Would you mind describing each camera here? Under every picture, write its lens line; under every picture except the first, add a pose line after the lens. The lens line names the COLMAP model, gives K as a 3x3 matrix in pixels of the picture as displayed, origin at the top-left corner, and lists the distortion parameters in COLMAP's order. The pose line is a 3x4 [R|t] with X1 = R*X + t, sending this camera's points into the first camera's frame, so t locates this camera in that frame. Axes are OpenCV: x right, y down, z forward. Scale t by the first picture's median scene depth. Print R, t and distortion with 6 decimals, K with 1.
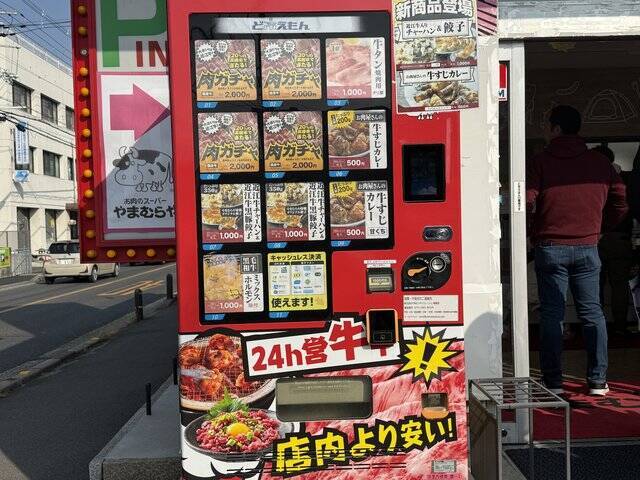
lens RADIAL K [[680.1, 0, 320.0], [0, 680.1, 240.0], [0, 0, 1]] dist [0.144461, 0.001322]
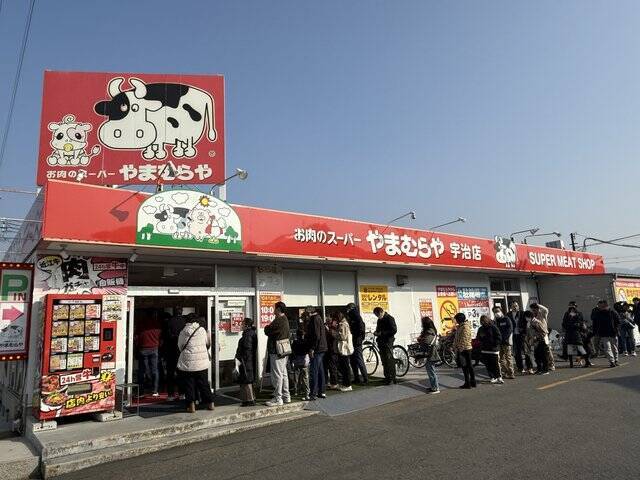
lens RADIAL K [[453.9, 0, 320.0], [0, 453.9, 240.0], [0, 0, 1]] dist [-0.008669, -0.001929]
pose [[0.801123, 0.094303, 0.591024, -0.548496], [0.044491, 0.975392, -0.215940, 0.001820], [-0.596844, 0.199290, 0.777214, -2.260960]]
